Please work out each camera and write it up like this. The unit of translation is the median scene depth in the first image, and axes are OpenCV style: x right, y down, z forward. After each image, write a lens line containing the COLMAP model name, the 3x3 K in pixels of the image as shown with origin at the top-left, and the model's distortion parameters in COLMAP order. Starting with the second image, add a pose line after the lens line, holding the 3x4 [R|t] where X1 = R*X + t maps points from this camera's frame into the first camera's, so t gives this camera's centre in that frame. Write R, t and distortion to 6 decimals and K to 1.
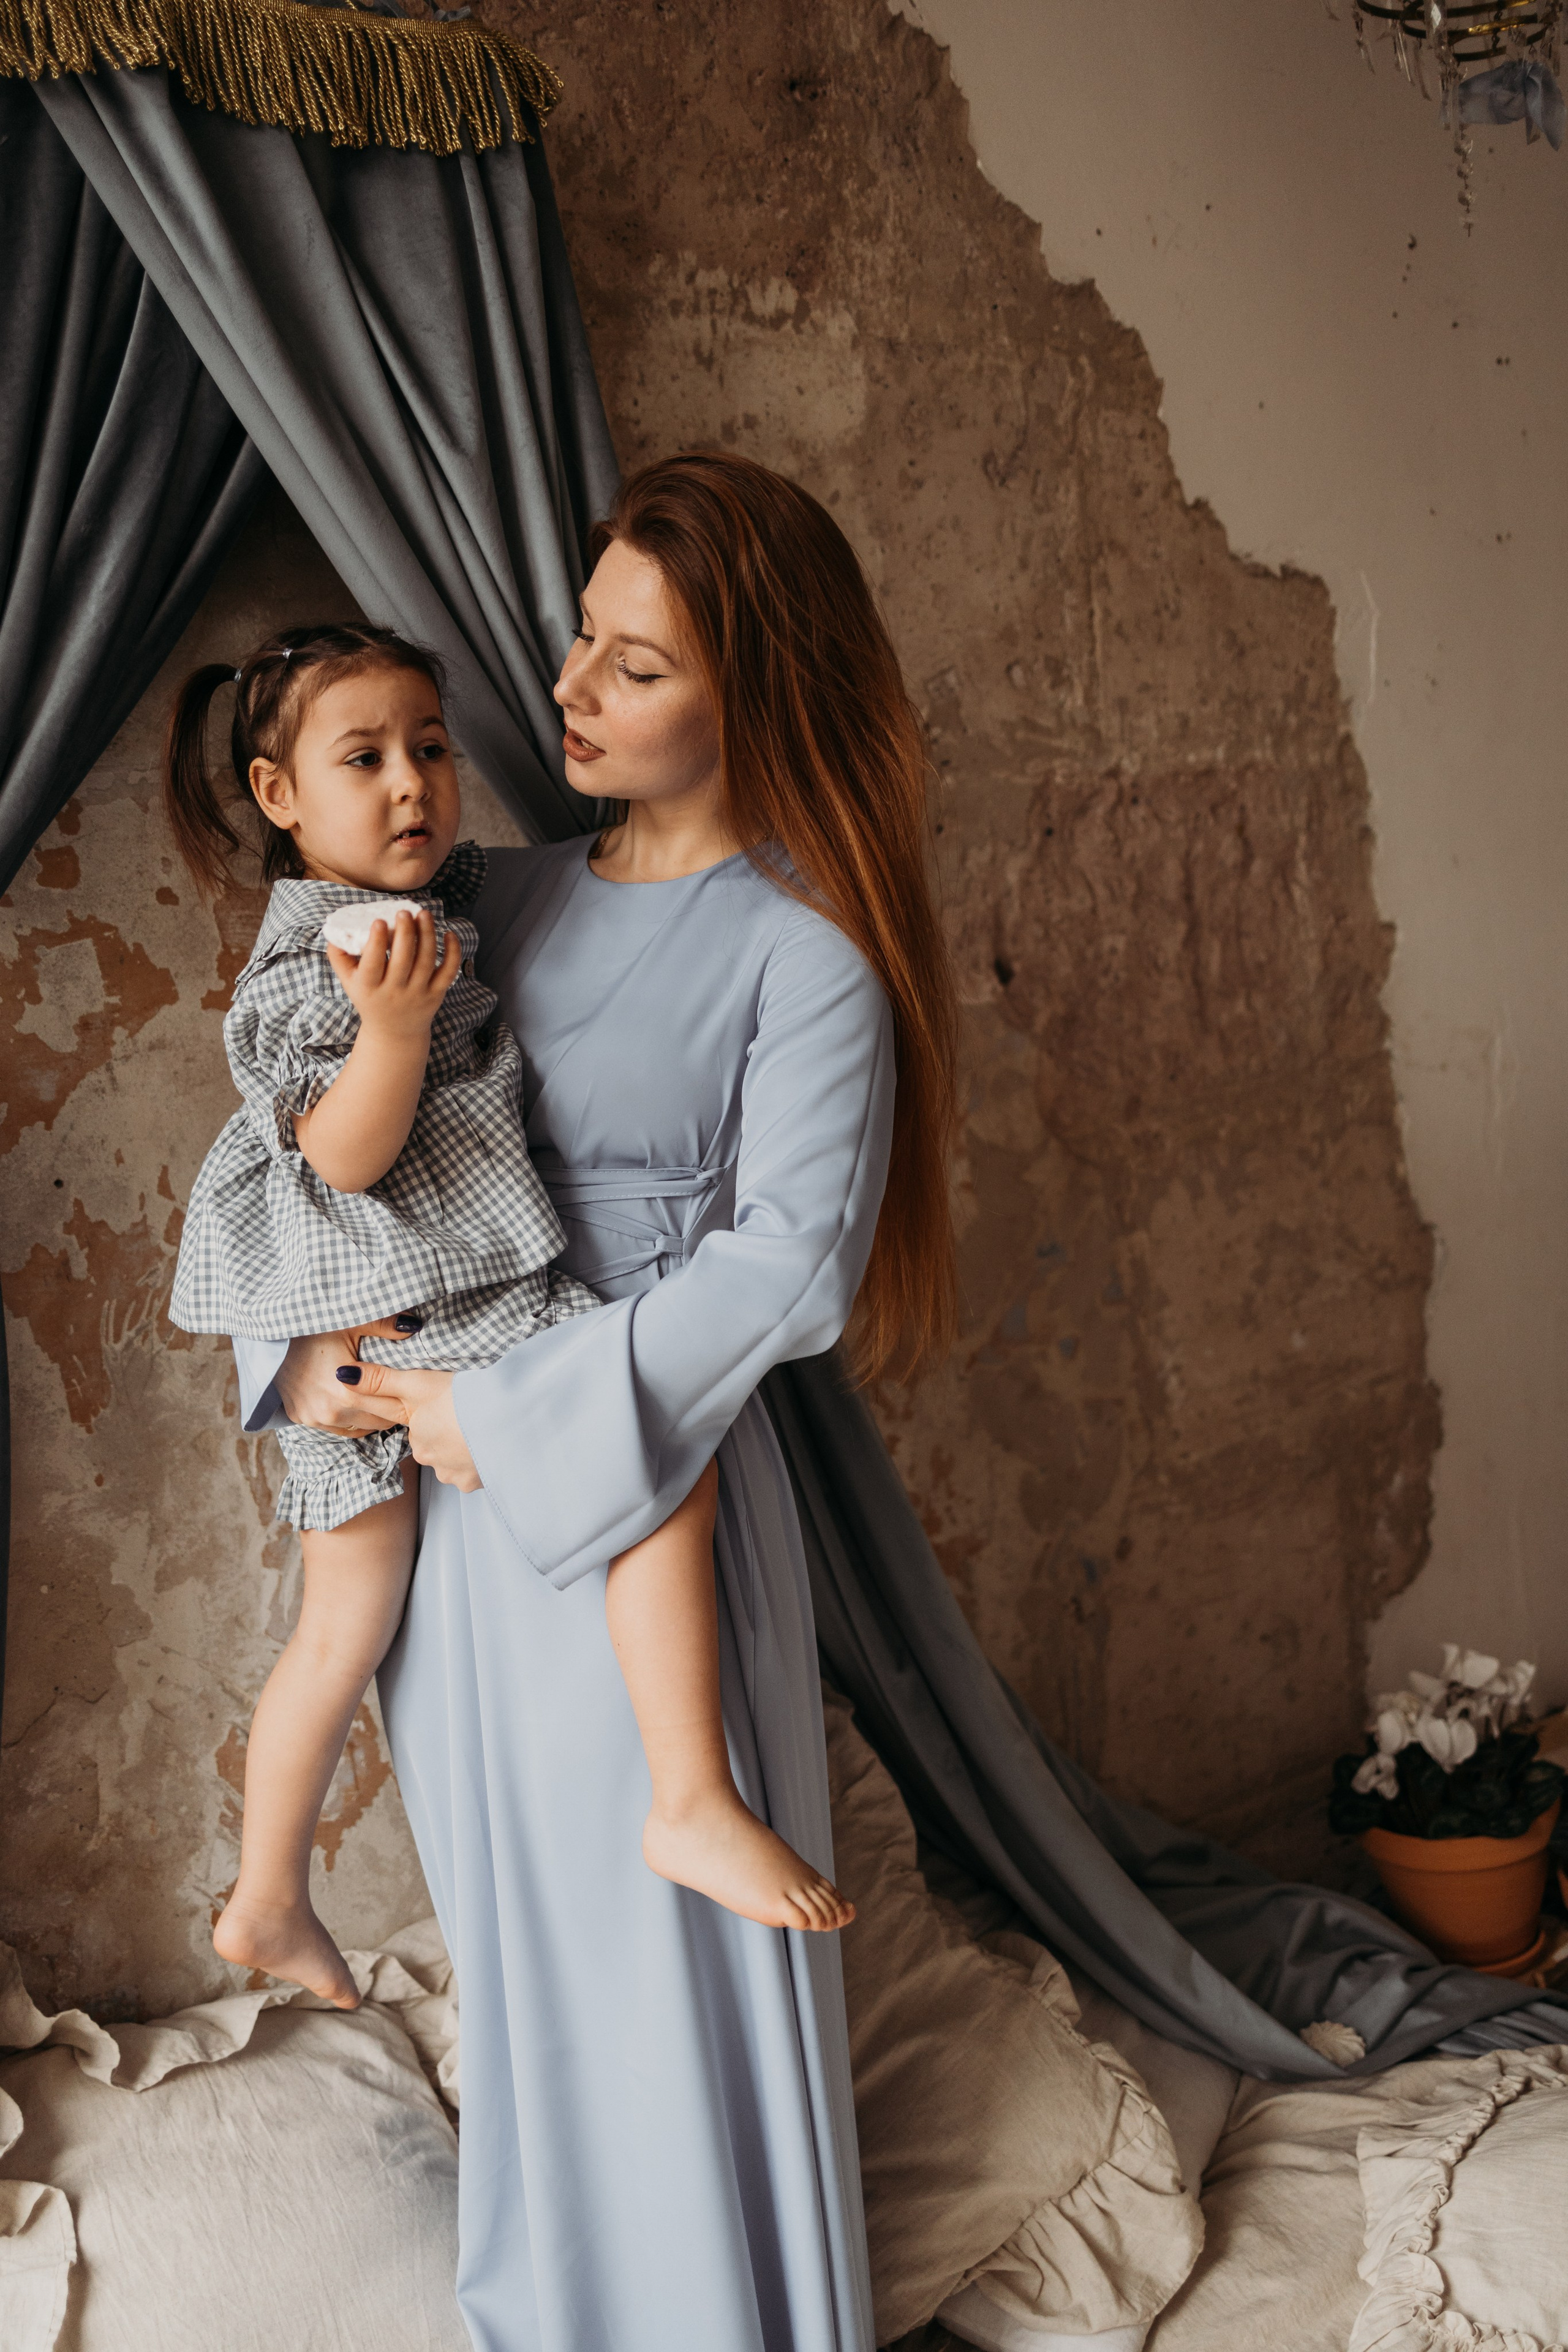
lens RADIAL K [[2336.6, 0, 776.2], [0, 2336.6, 1180.9], [0, 0, 1]] dist [0.010327, 0.003637]
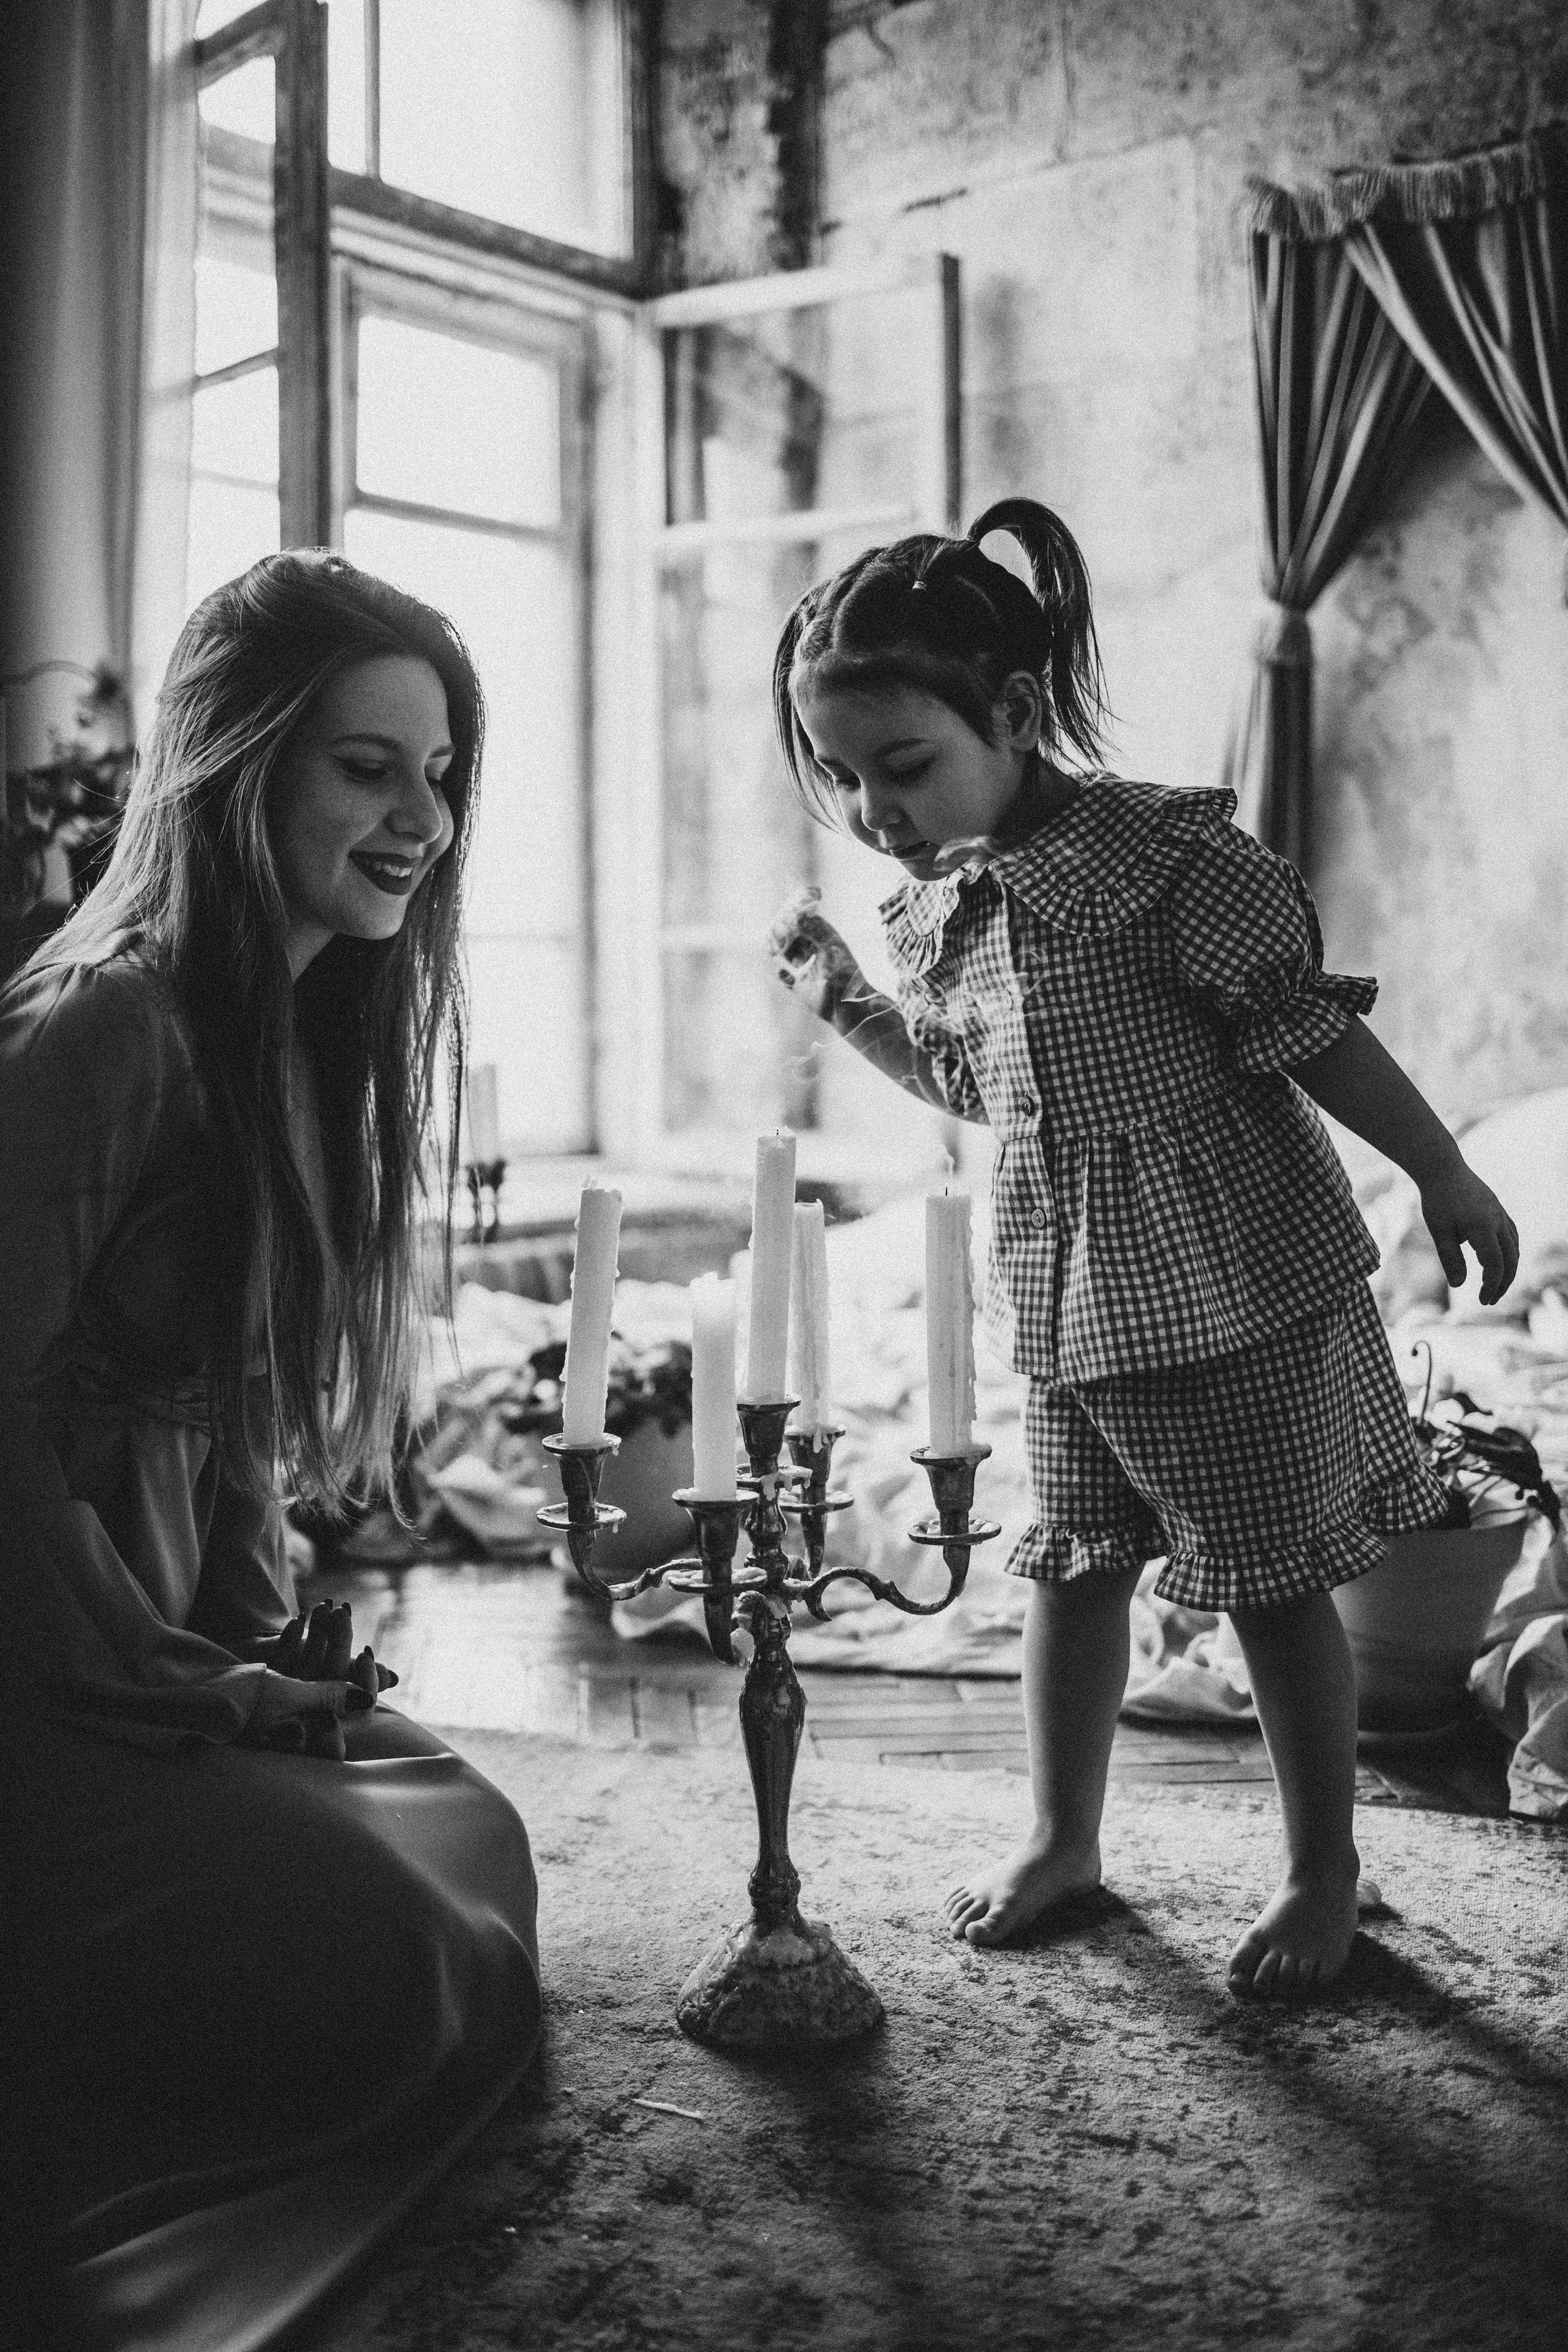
lens RADIAL K [[2364.3, 0, 784.0], [0, 2364.3, 1176.0], [0, 0, 1]] dist [-0.060896, 0.011848]
pose [[0.231537, 0.147674, -0.961552, 1.514880], [-0.126488, 0.984591, 0.120755, 0.196885], [0.964568, 0.093665, 0.246648, -0.033407]]
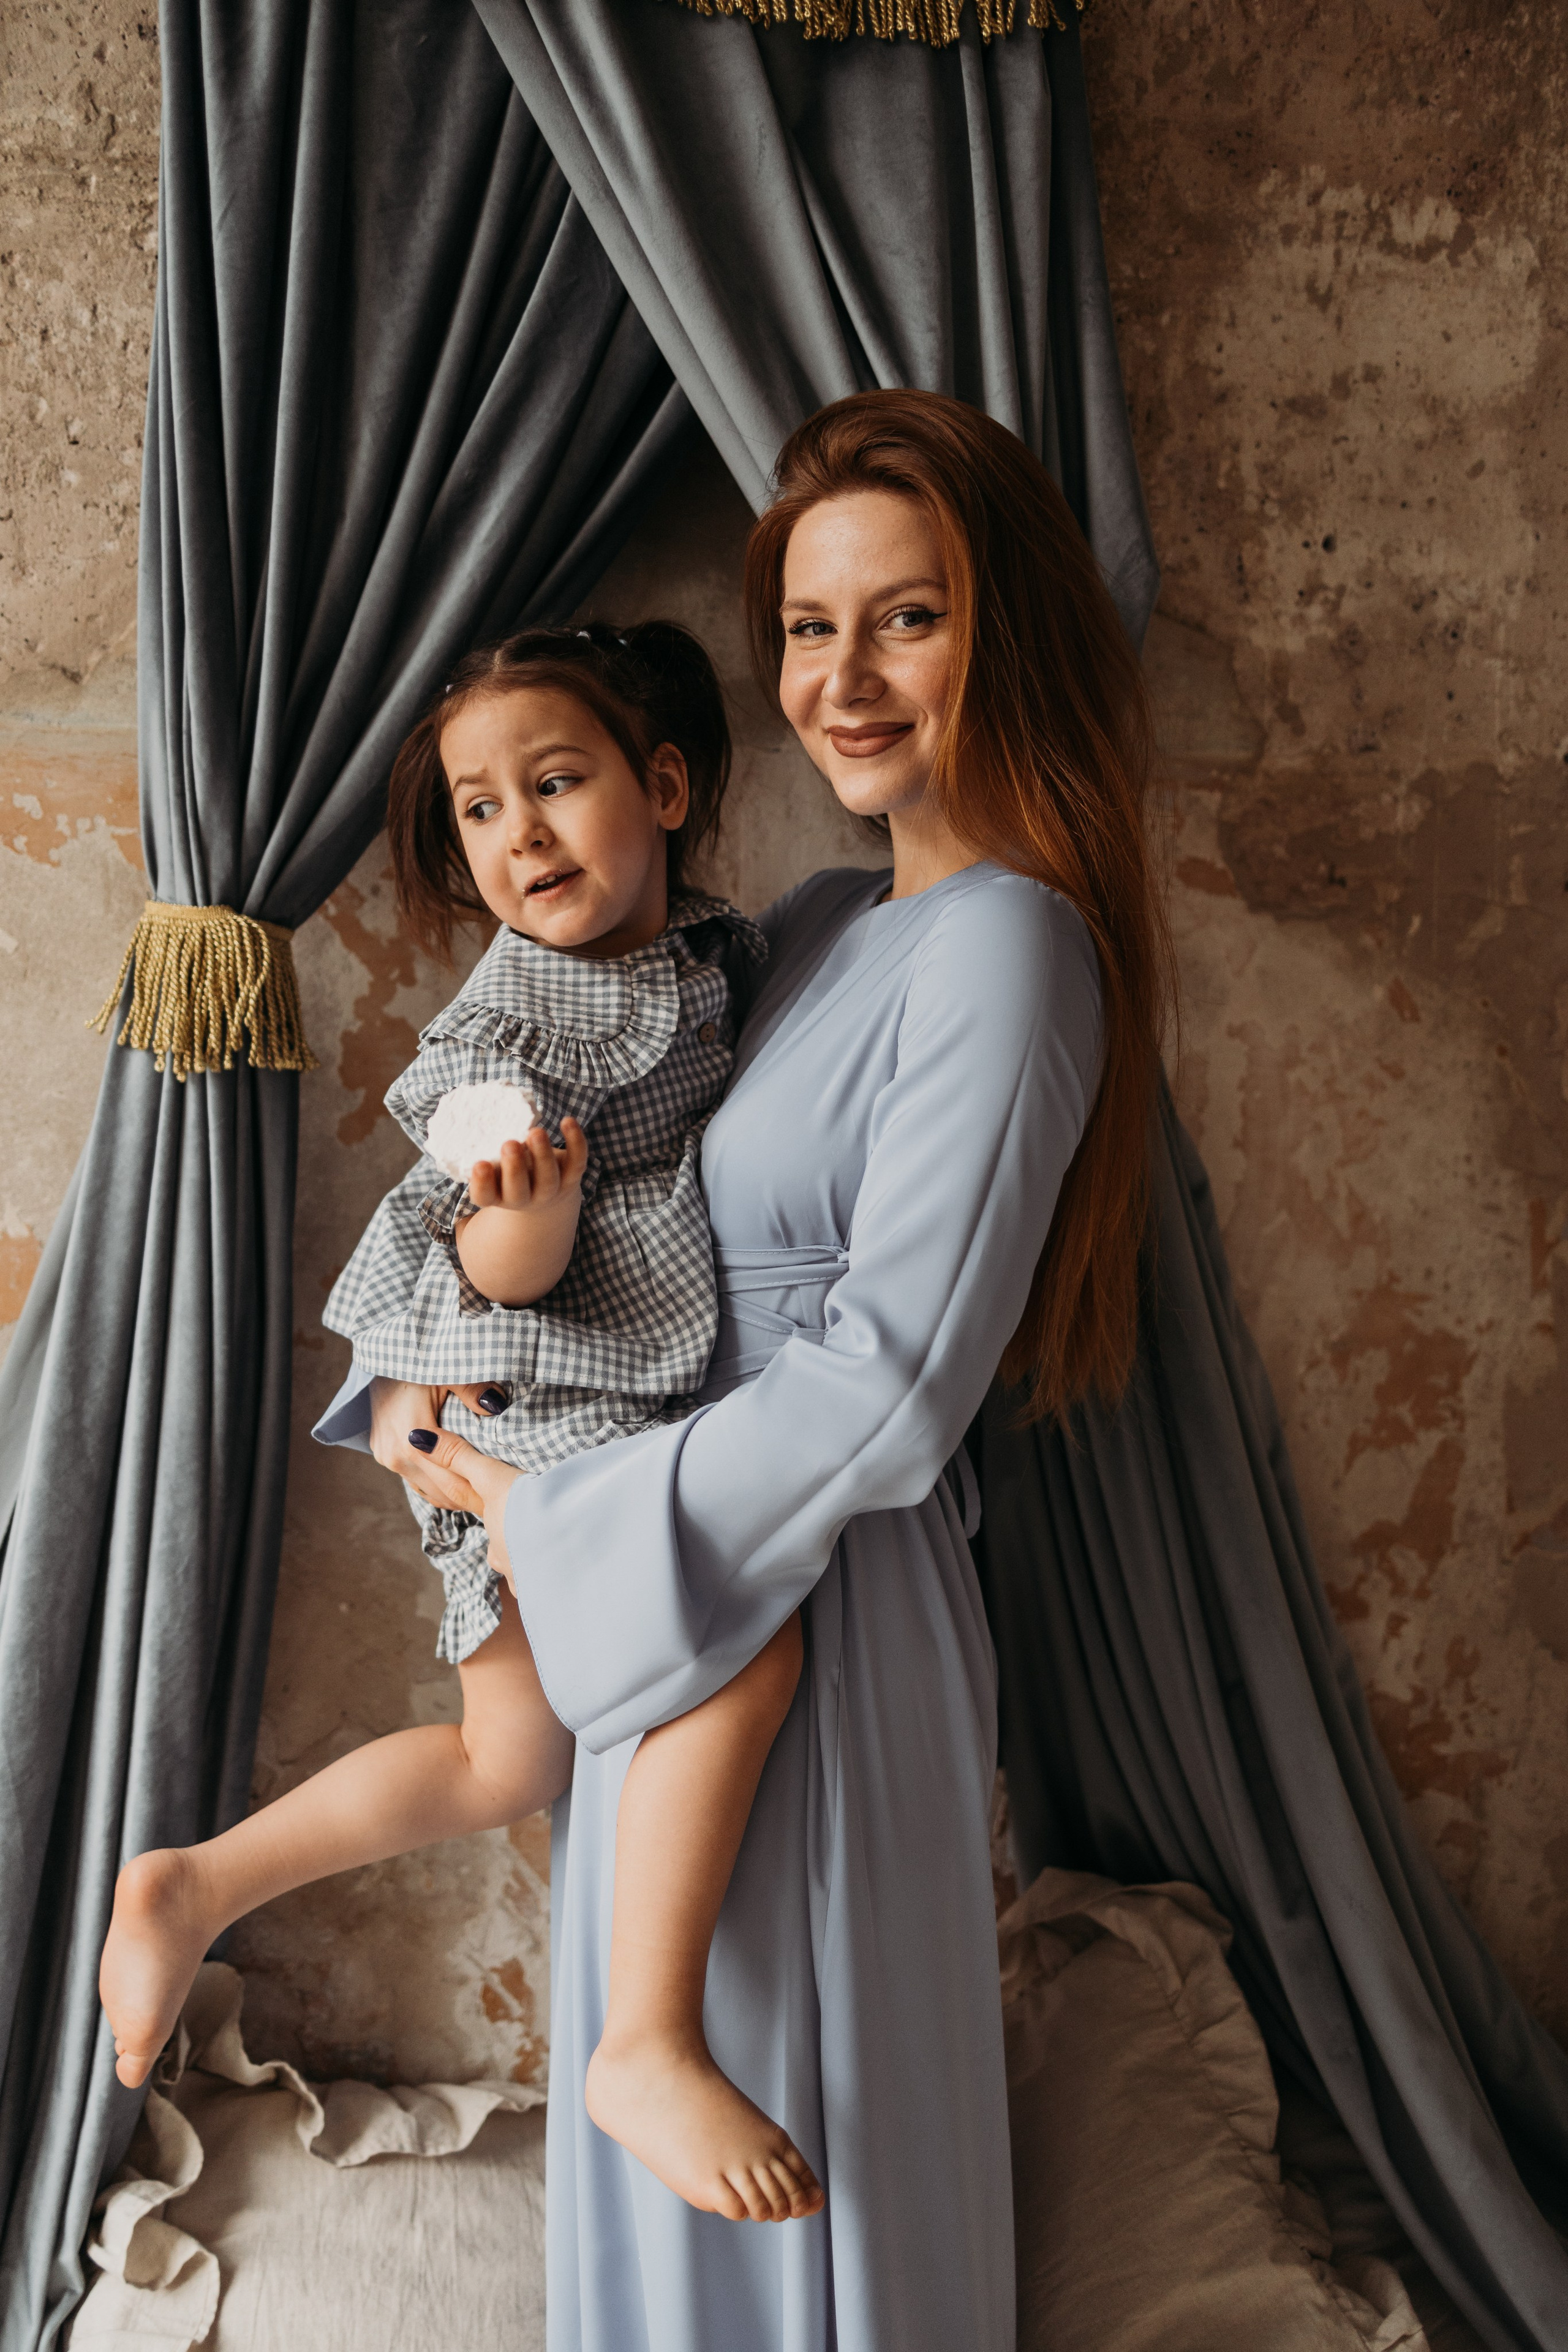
lens RADIAL K [[2330.7, 0, 778.9], [0, 2330.7, 1171.1], [0, 0, 1]] dist [0.007703, 0.009970]
pose [[0.916275, 0.141039, -0.374898, 0.150120], [-0.138796, 0.989767, 0.033128, -0.046552], [0.375734, 0.021680, 0.926474, 0.172092]]
